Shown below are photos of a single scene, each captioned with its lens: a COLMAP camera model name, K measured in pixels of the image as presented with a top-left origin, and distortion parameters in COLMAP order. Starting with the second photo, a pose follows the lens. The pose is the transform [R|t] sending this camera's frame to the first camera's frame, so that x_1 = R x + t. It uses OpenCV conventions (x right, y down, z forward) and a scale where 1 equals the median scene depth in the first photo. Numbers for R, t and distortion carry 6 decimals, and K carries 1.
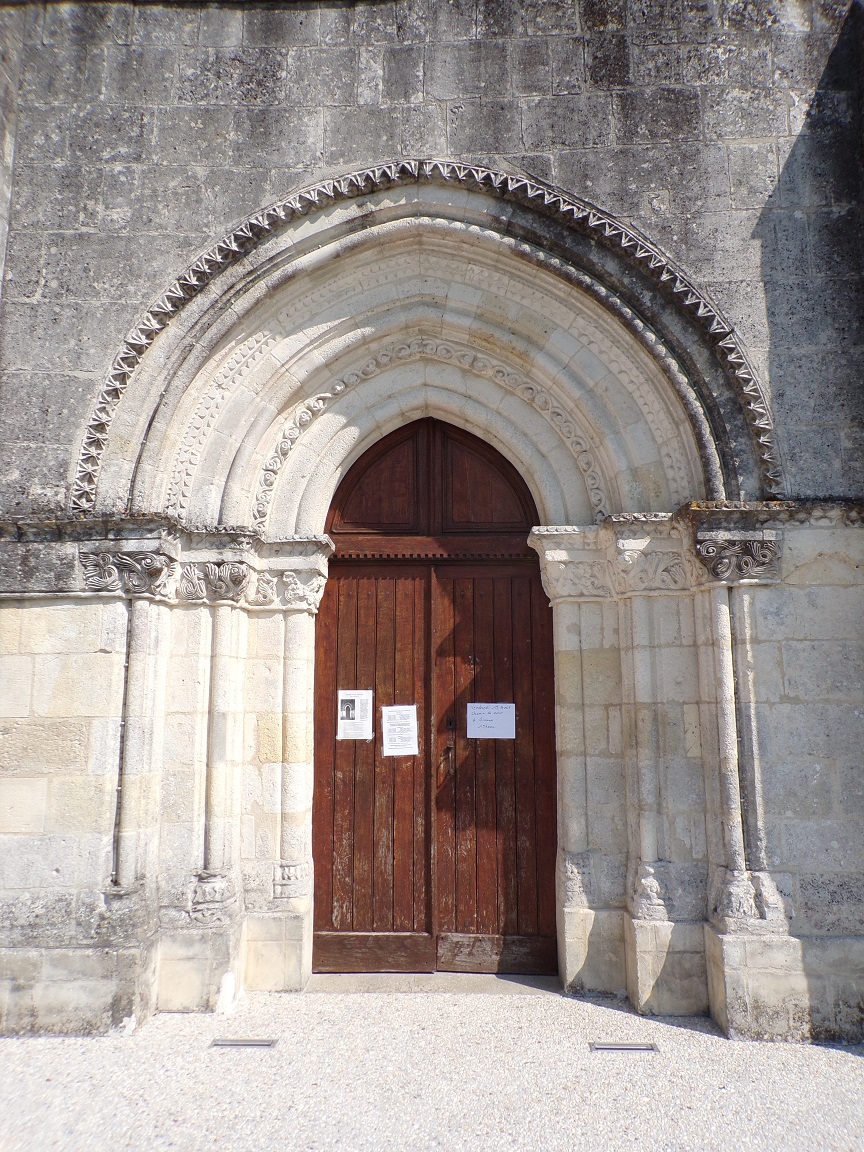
lens RADIAL K [[777.4, 0, 432.0], [0, 777.4, 576.0], [0, 0, 1]] dist [0.005598, 0.000534]
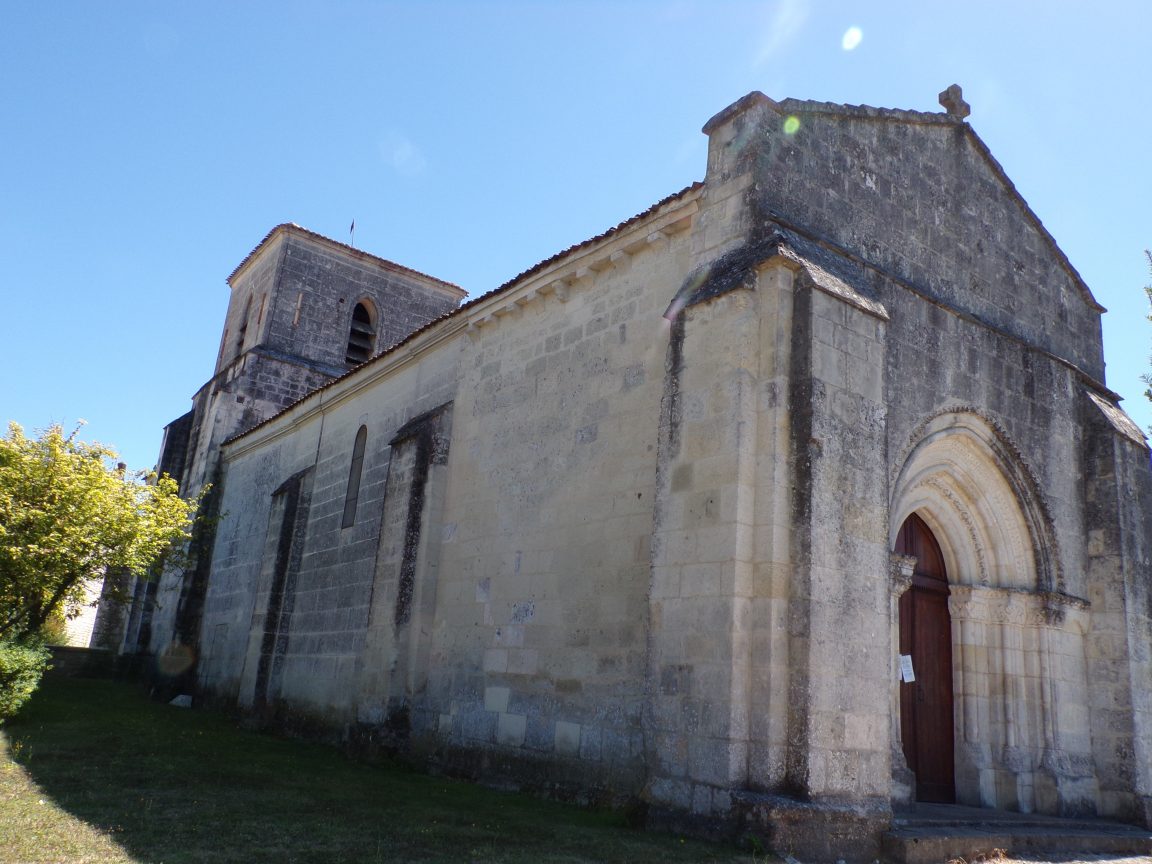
lens RADIAL K [[923.7, 0, 576.0], [0, 923.7, 432.0], [0, 0, 1]] dist [0.001014, 0.000907]
pose [[0.791497, 0.245425, 0.559731, -2.273600], [-0.193321, 0.969343, -0.151659, 0.126907], [-0.579792, 0.011831, 0.814678, -0.414546]]
